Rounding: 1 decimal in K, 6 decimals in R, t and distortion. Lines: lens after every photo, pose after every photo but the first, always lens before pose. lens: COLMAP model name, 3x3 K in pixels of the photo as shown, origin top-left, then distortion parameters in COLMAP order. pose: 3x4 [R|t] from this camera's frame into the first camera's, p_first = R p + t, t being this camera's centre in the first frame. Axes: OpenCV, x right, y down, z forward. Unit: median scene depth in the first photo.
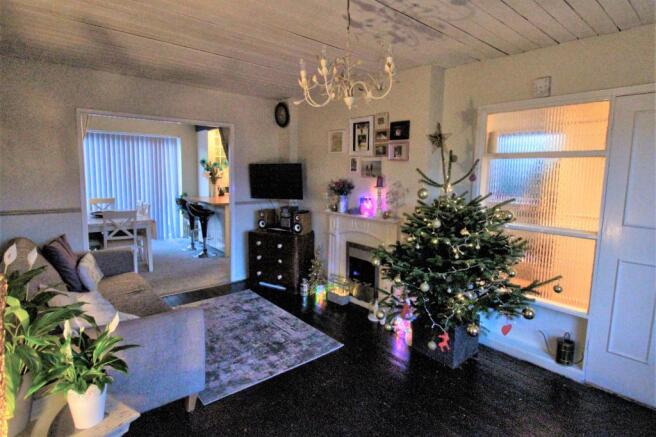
lens RADIAL K [[341.4, 0, 328.0], [0, 341.4, 218.5], [0, 0, 1]] dist [0.002049, 0.000174]
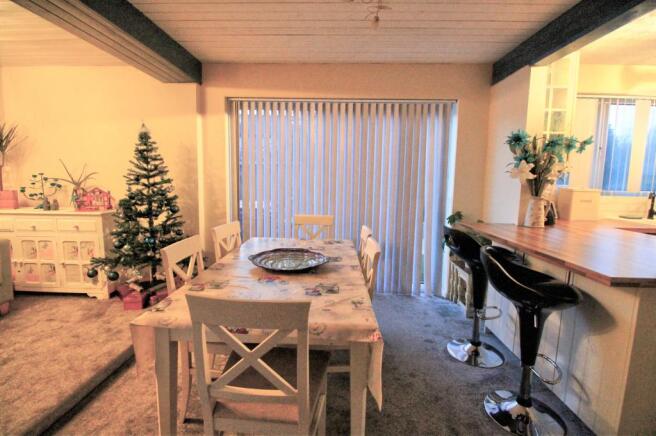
lens RADIAL K [[323.4, 0, 328.5], [0, 323.4, 209.0], [0, 0, 1]] dist [-0.013013, -0.001046]
pose [[0.745007, 0.057941, -0.664535, -0.260806], [-0.076113, 0.997098, 0.001607, -0.067204], [0.662700, 0.049382, 0.747255, 0.554597]]
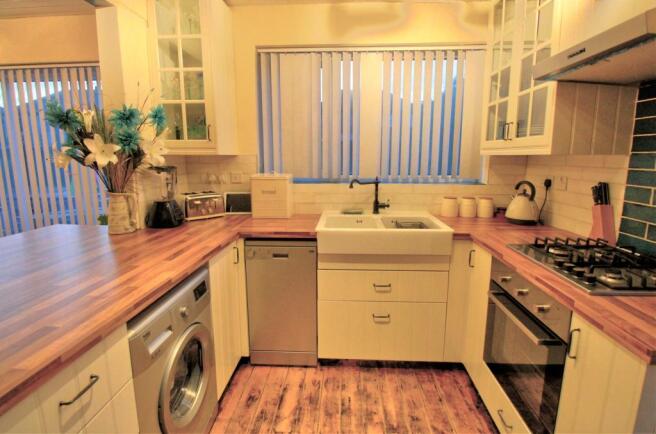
lens RADIAL K [[323.4, 0, 328.5], [0, 323.4, 208.0], [0, 0, 1]] dist [-0.013013, -0.001046]
pose [[0.728052, 0.084338, -0.680314, -0.030633], [-0.059522, 0.996433, 0.059827, -0.108911], [0.682933, -0.003064, 0.730475, 0.897129]]
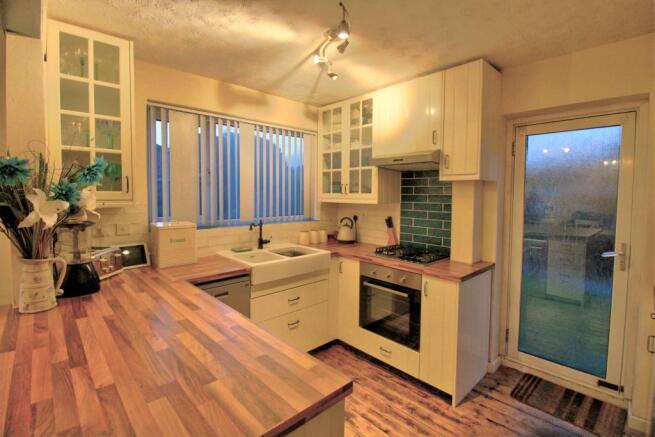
lens RADIAL K [[309.9, 0, 326.8], [0, 309.9, 206.0], [0, 0, 1]] dist [-0.017302, -0.000377]
pose [[0.998418, -0.019875, 0.052602, -0.155469], [0.023525, 0.997290, -0.069714, -0.111464], [-0.051074, 0.070841, 0.996179, 0.764066]]
